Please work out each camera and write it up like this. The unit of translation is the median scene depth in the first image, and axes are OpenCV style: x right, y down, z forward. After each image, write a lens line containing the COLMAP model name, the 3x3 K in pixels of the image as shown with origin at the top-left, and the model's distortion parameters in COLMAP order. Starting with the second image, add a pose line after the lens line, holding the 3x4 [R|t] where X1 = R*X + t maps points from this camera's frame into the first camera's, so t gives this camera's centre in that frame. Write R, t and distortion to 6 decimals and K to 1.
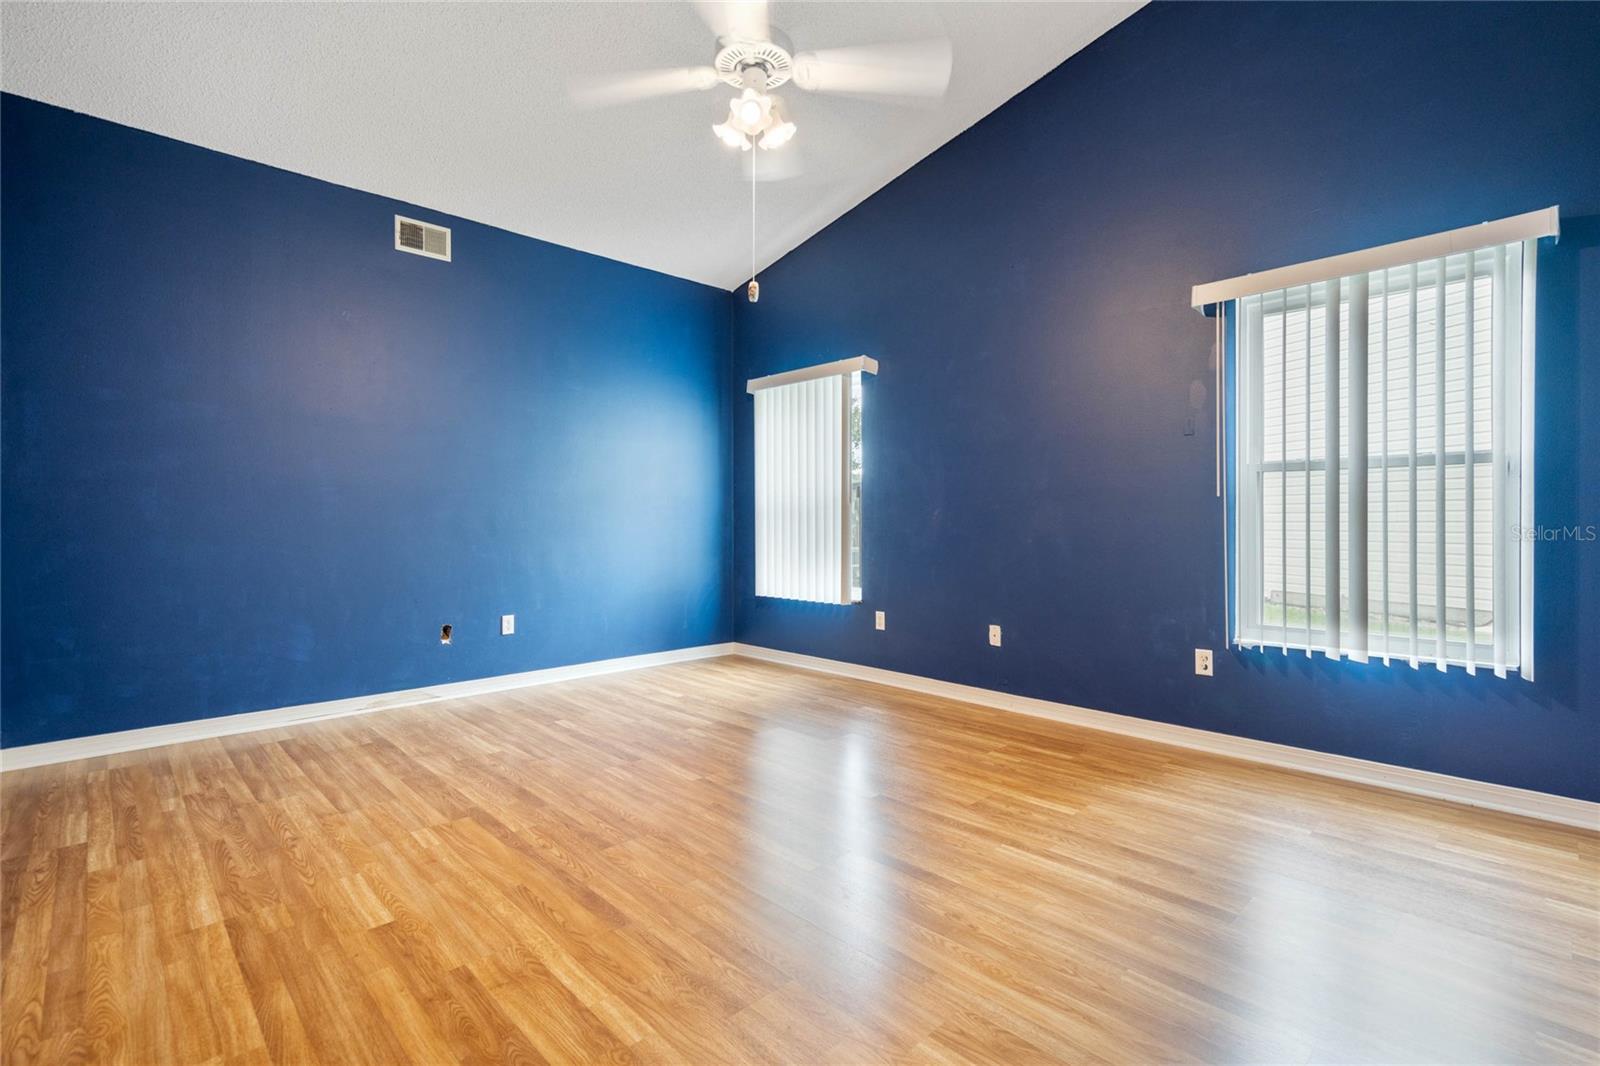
lens RADIAL K [[737.0, 0, 799.5], [0, 737.0, 524.1], [0, 0, 1]] dist [0.009163, 0.000374]
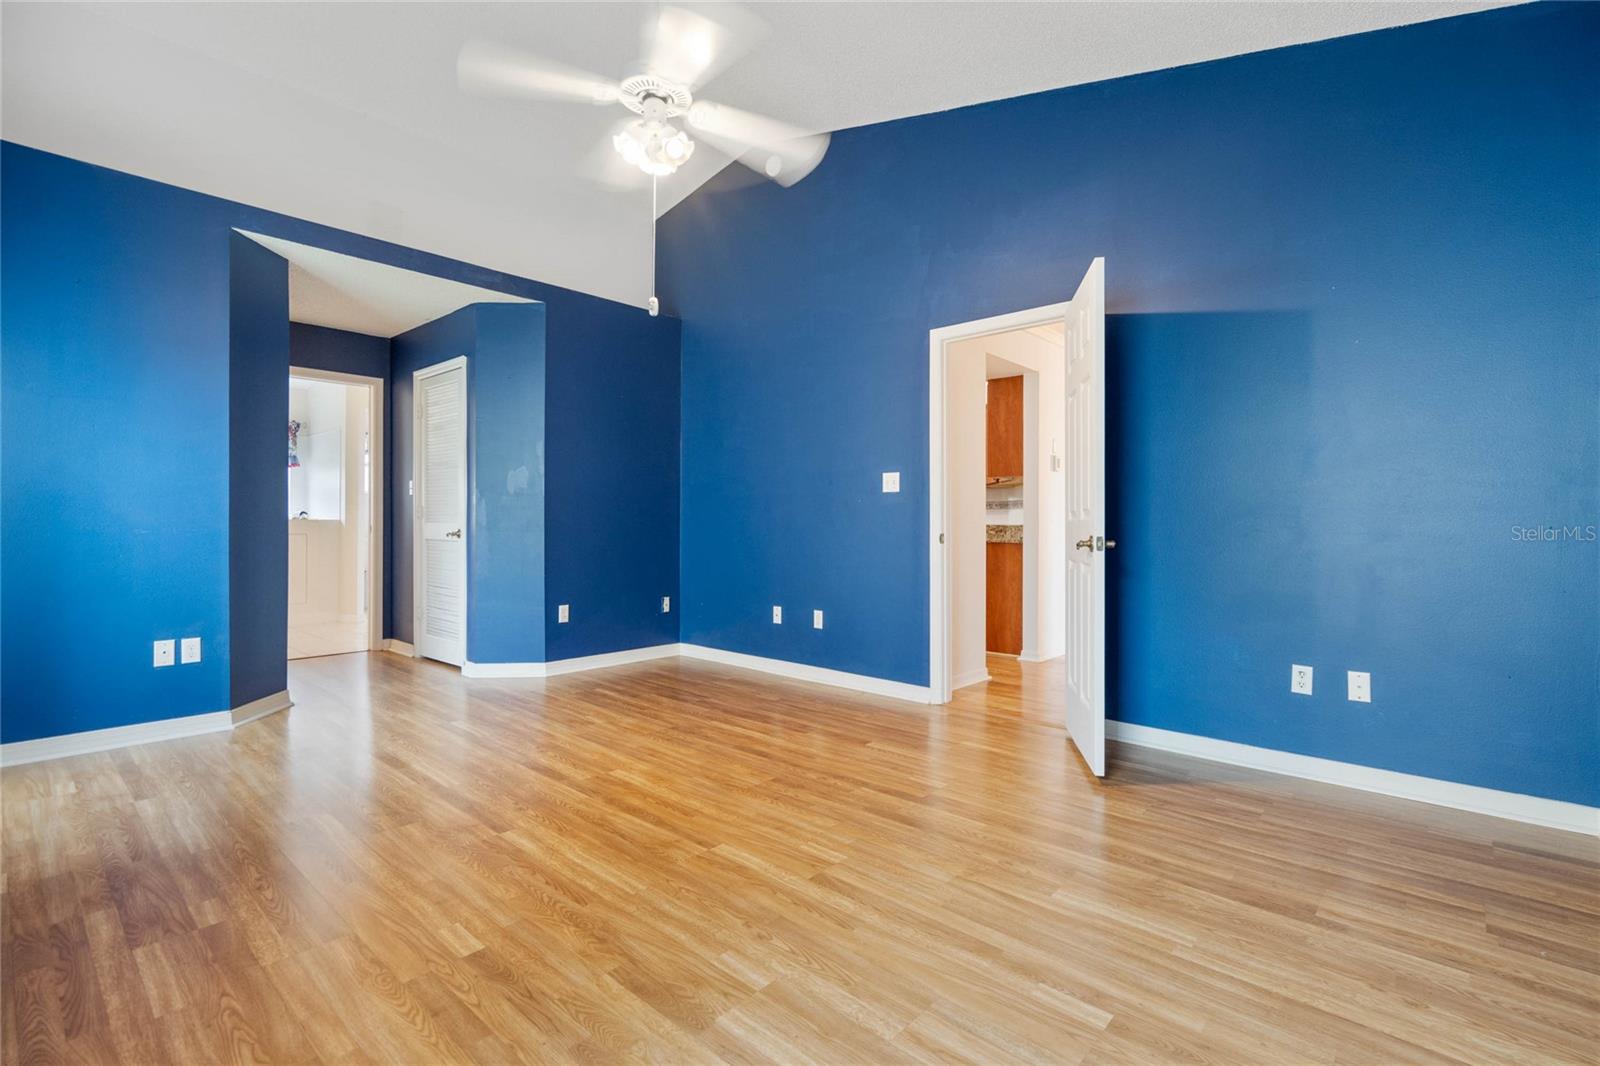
lens RADIAL K [[737.0, 0, 800.7], [0, 737.0, 526.6], [0, 0, 1]] dist [0.009163, 0.000374]
pose [[-0.997409, -0.002619, -0.071894, -0.186362], [-0.003420, 0.999933, 0.011015, -0.006099], [0.071861, 0.011233, -0.997351, 1.955686]]
